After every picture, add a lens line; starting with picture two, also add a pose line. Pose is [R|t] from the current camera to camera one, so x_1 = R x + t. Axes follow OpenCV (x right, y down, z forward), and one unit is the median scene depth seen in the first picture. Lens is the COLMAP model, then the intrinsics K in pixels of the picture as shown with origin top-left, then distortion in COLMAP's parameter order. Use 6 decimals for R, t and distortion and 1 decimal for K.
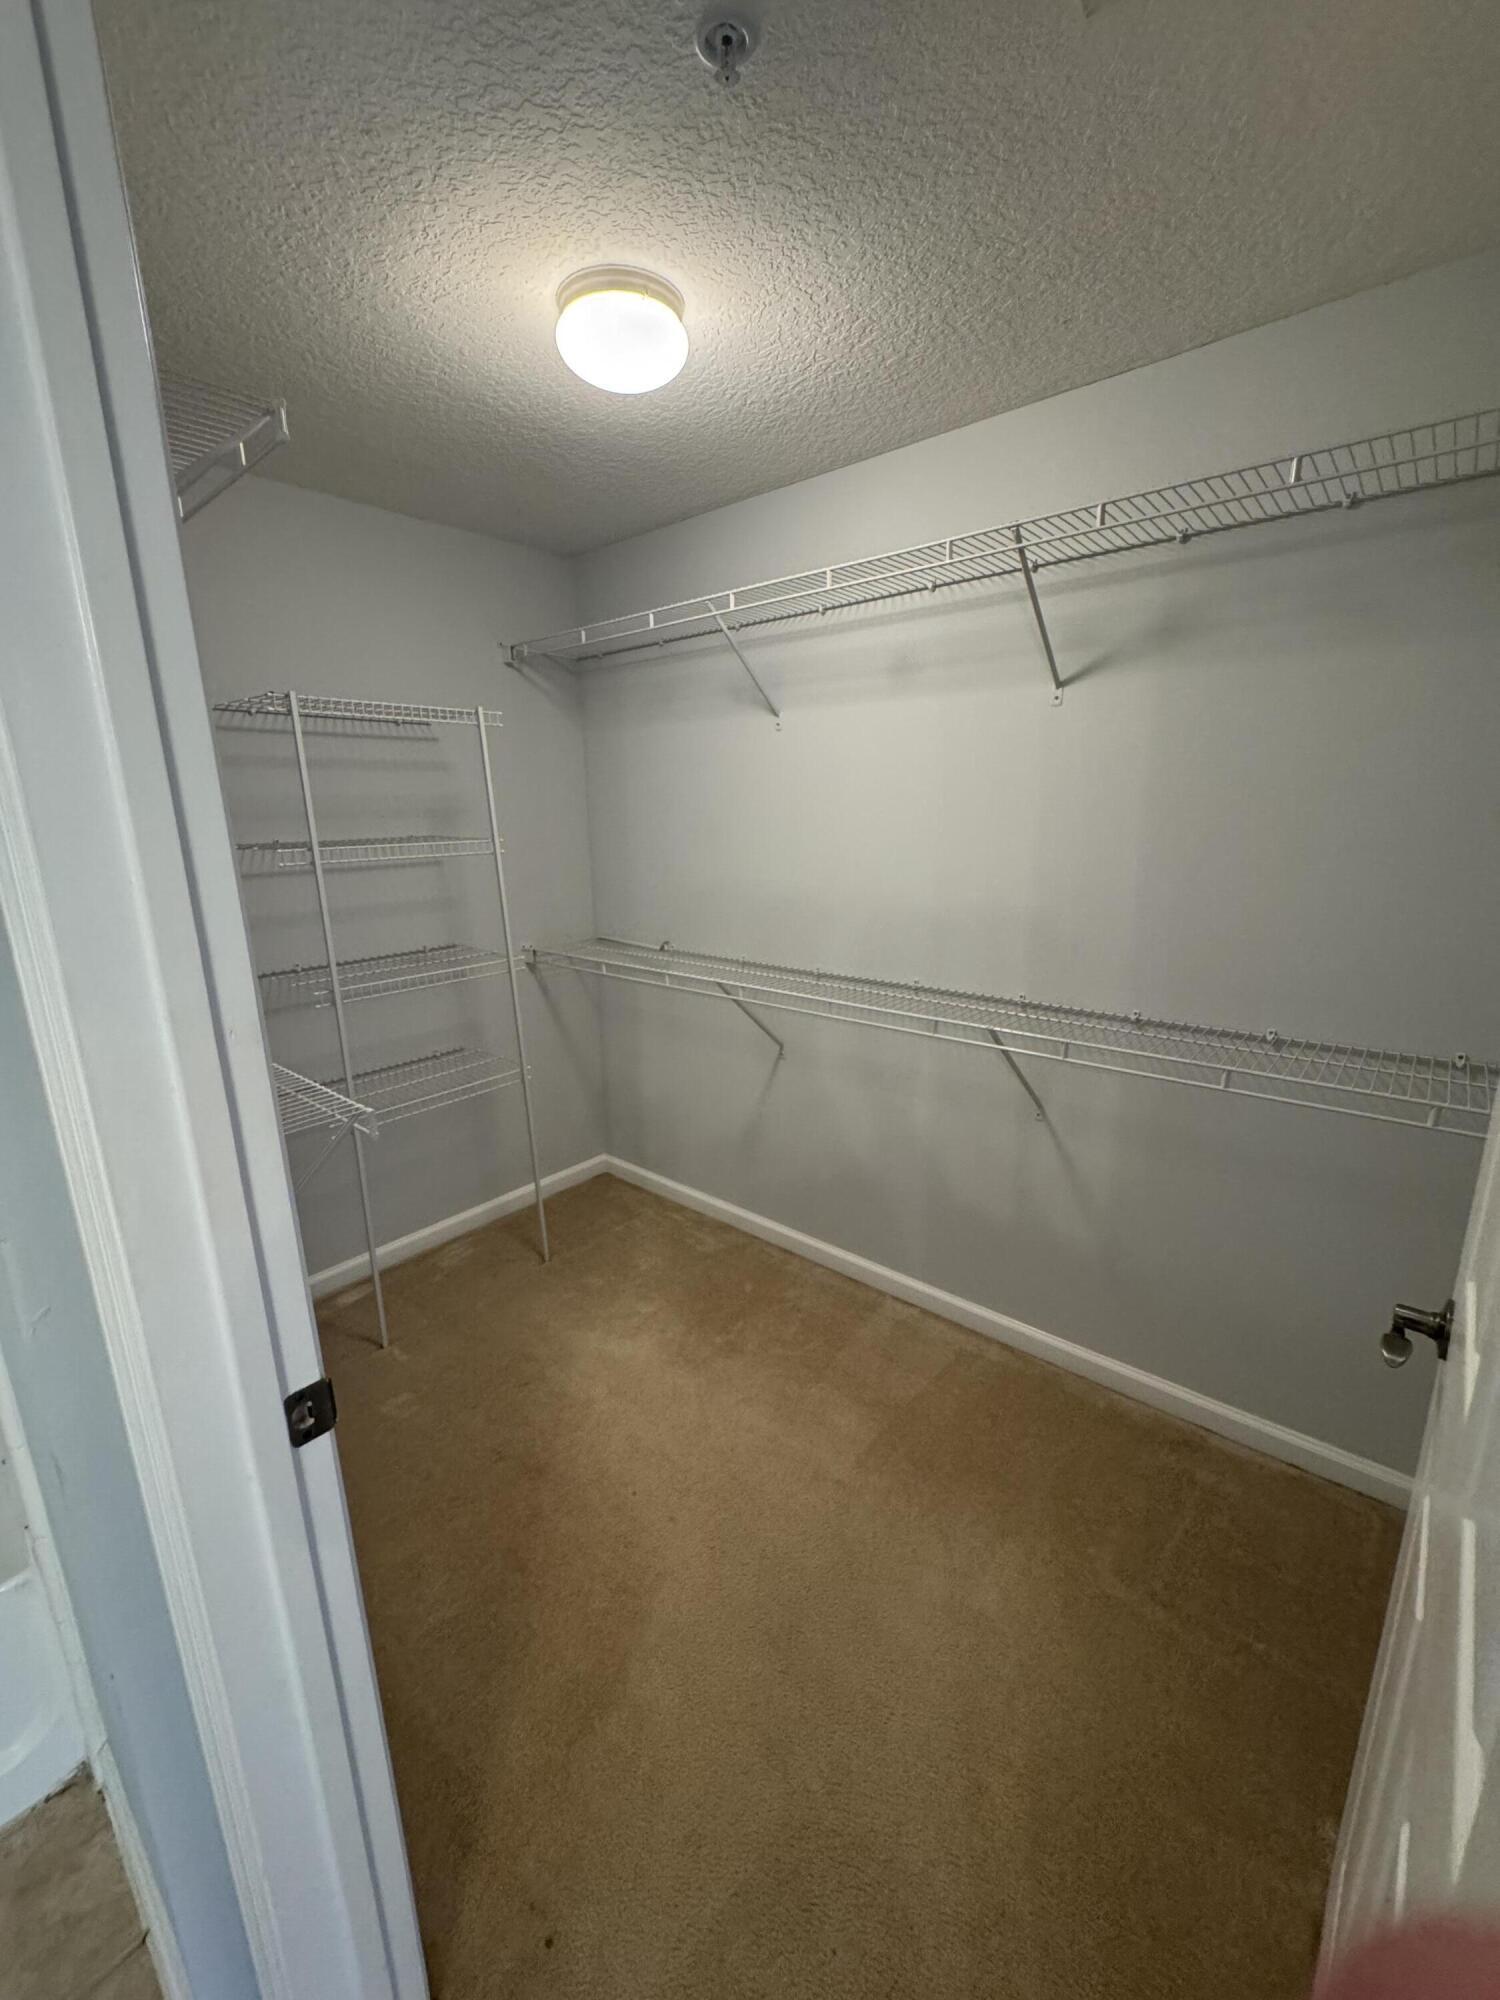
lens RADIAL K [[801.8, 0, 750.0], [0, 801.8, 1000.0], [0, 0, 1]] dist [0.001062, 0.000082]
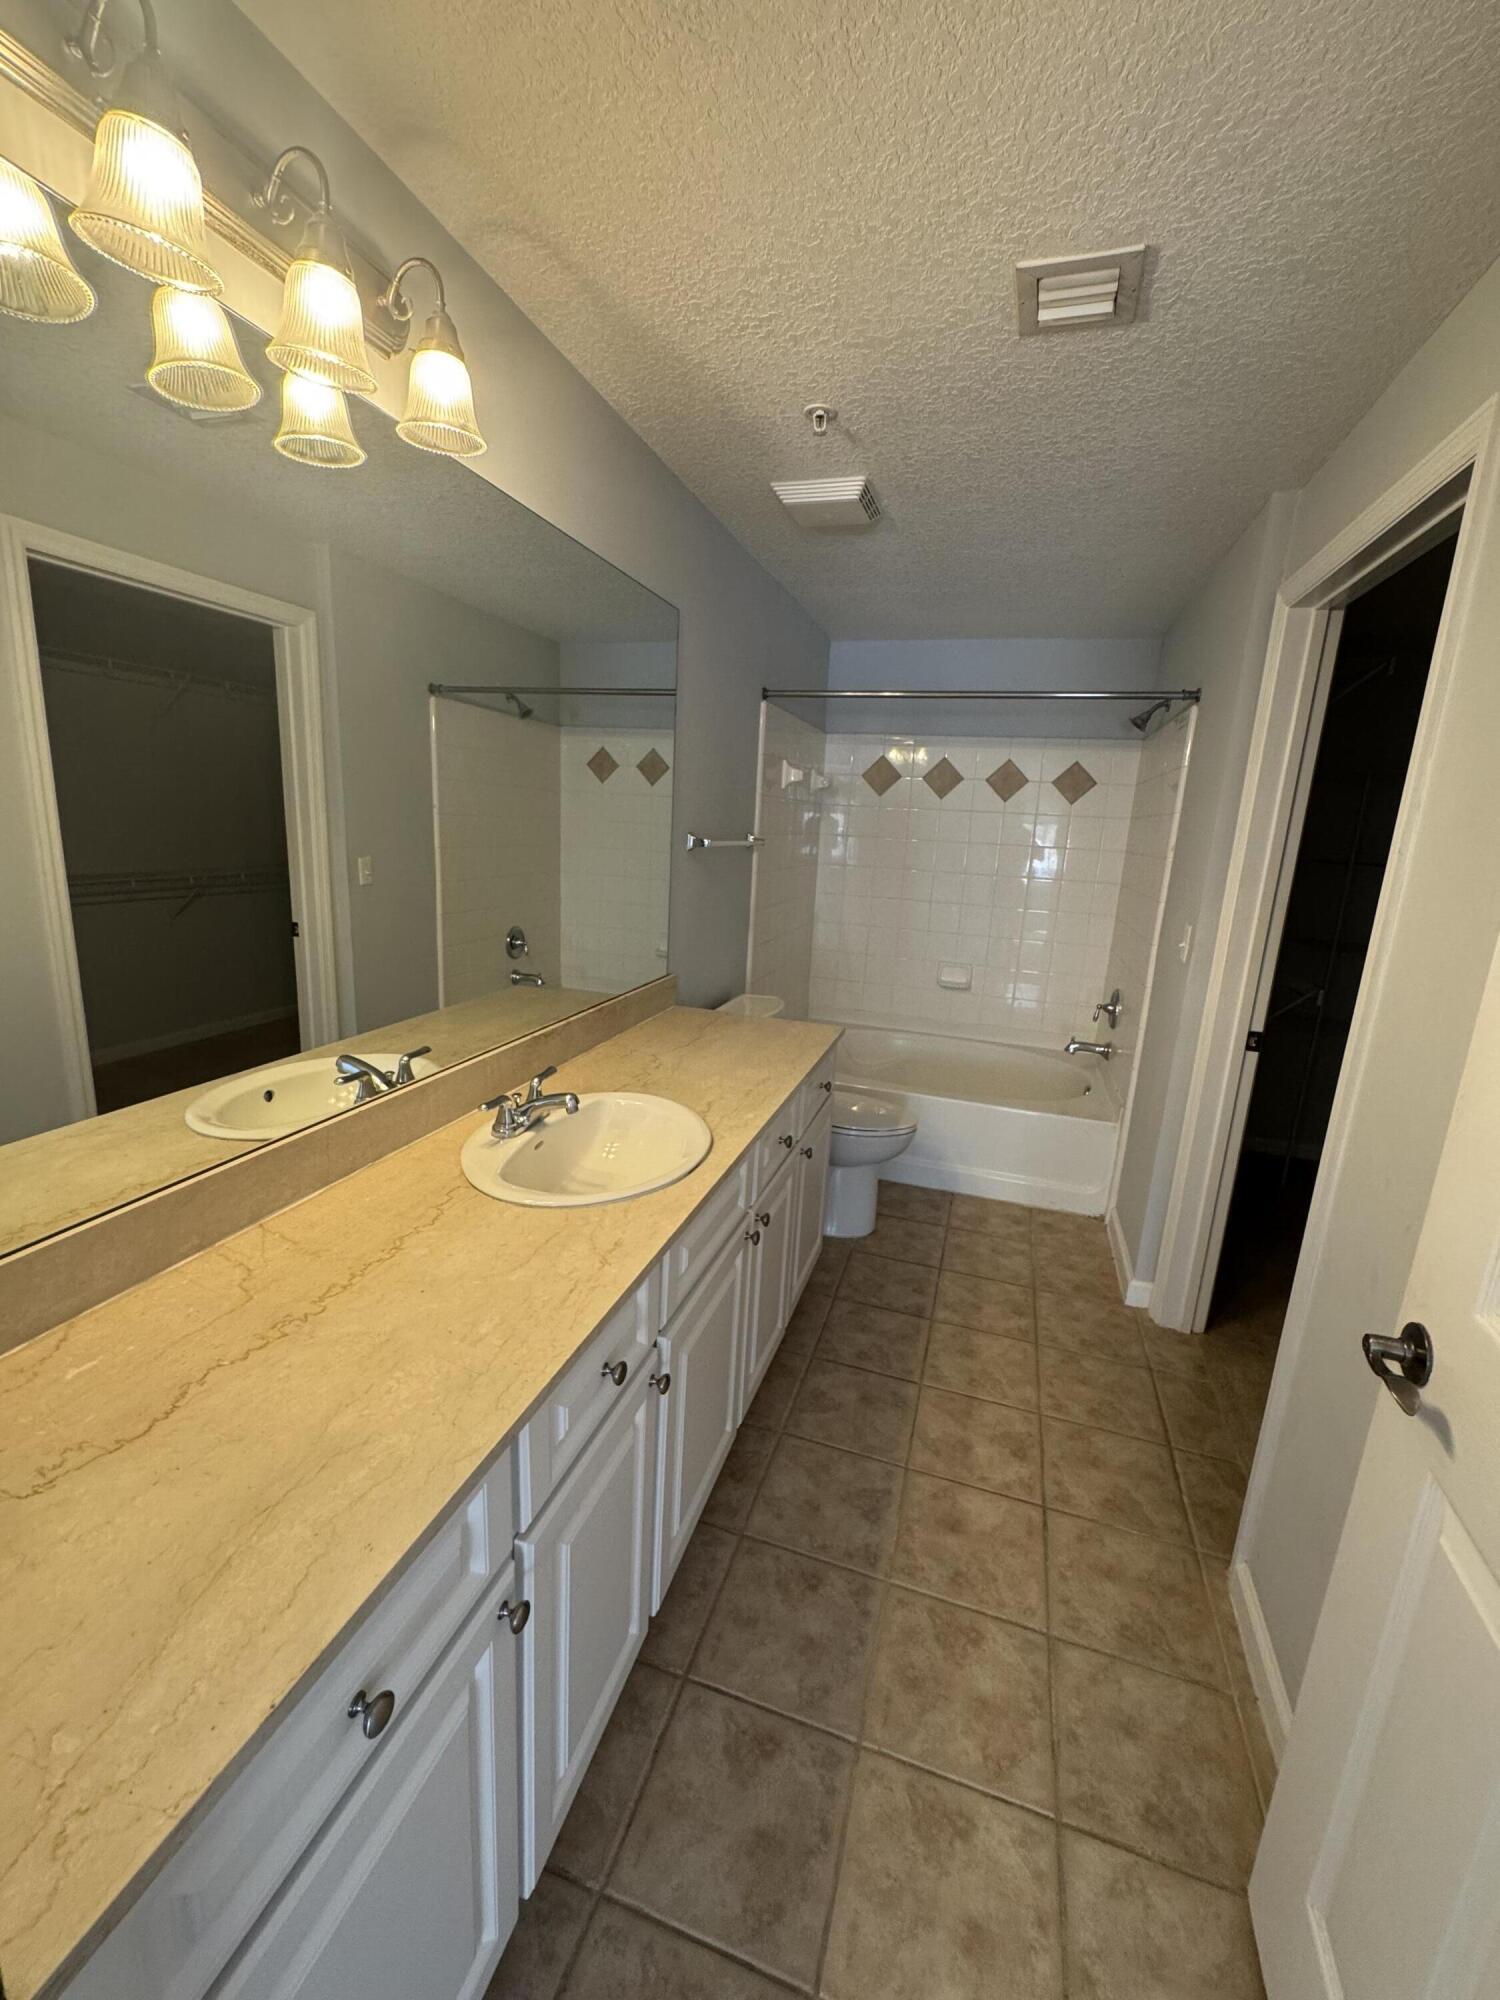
lens RADIAL K [[801.8, 0, 750.0], [0, 801.8, 1000.0], [0, 0, 1]] dist [0.001062, 0.000082]
pose [[0.393552, 0.240815, -0.887201, 1.334362], [-0.276009, 0.951508, 0.135836, 0.482866], [0.876890, 0.191417, 0.440935, -2.008206]]
